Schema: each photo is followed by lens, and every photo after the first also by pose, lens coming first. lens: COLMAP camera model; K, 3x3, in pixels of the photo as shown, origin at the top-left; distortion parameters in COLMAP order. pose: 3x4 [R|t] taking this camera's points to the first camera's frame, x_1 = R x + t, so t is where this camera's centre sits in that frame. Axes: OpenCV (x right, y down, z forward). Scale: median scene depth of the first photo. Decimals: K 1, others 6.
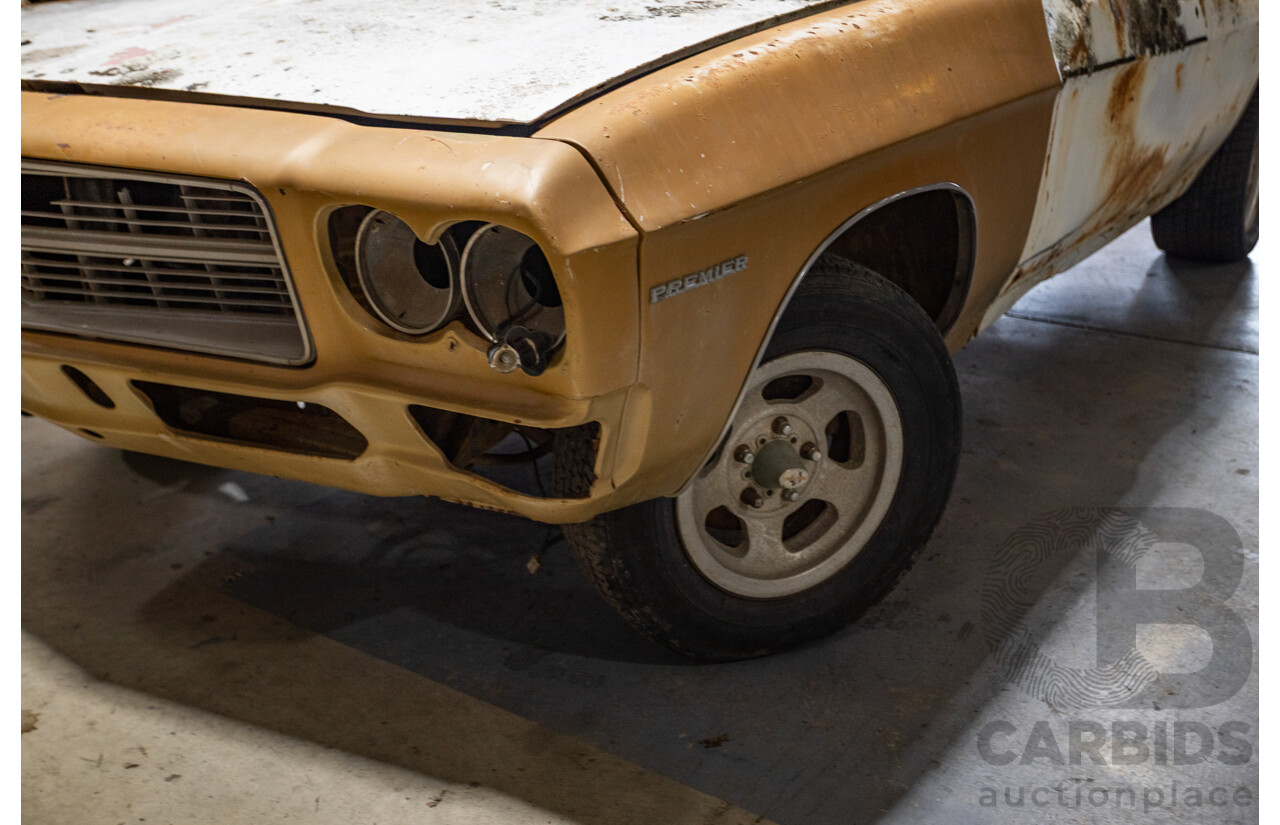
lens RADIAL K [[1327.0, 0, 633.1], [0, 1327.0, 414.0], [0, 0, 1]] dist [0.005659, 0.000000]
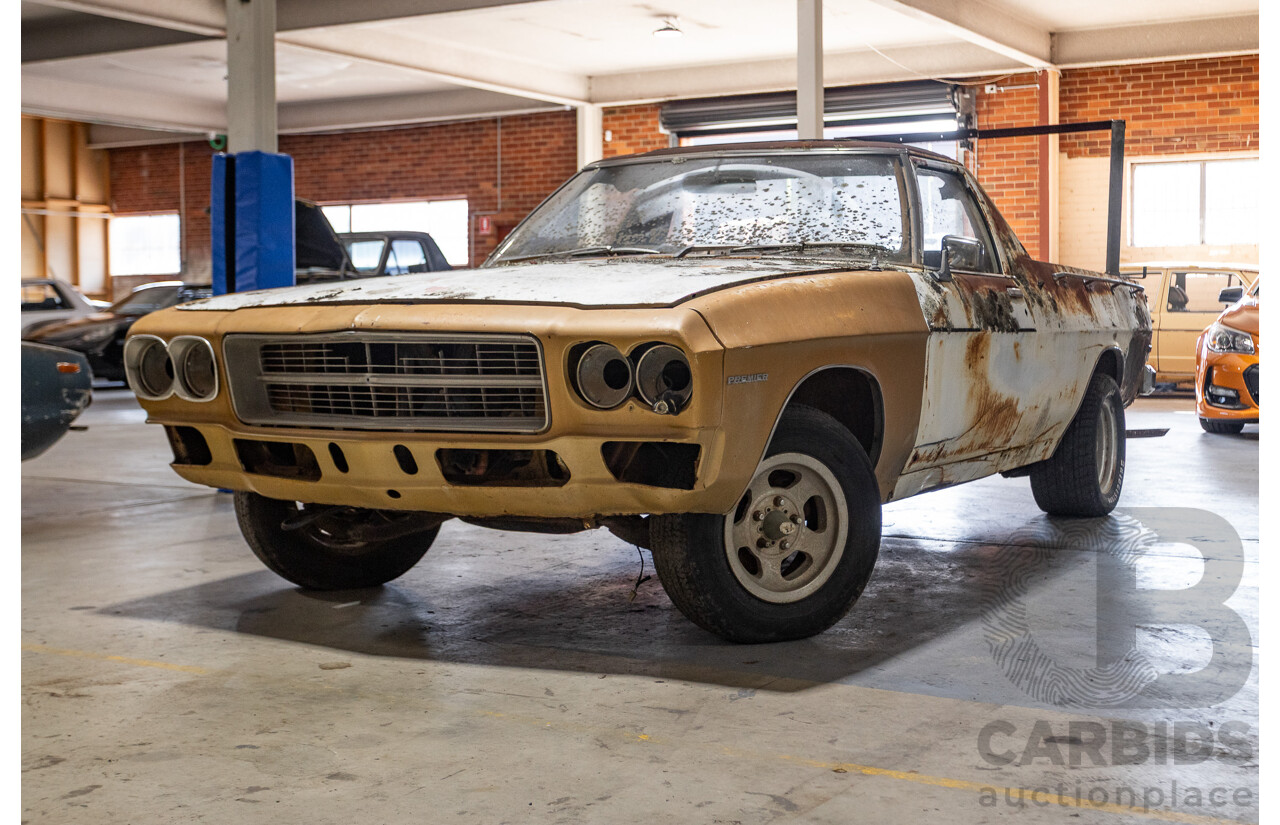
lens RADIAL K [[1774.6, 0, 633.8], [0, 1774.6, 415.7], [0, 0, 1]] dist [-0.005666, 0.000000]
pose [[0.996447, 0.008655, 0.083776, -0.274458], [0.017184, 0.952891, -0.302826, 0.603984], [-0.082450, 0.303190, 0.949357, -1.231187]]
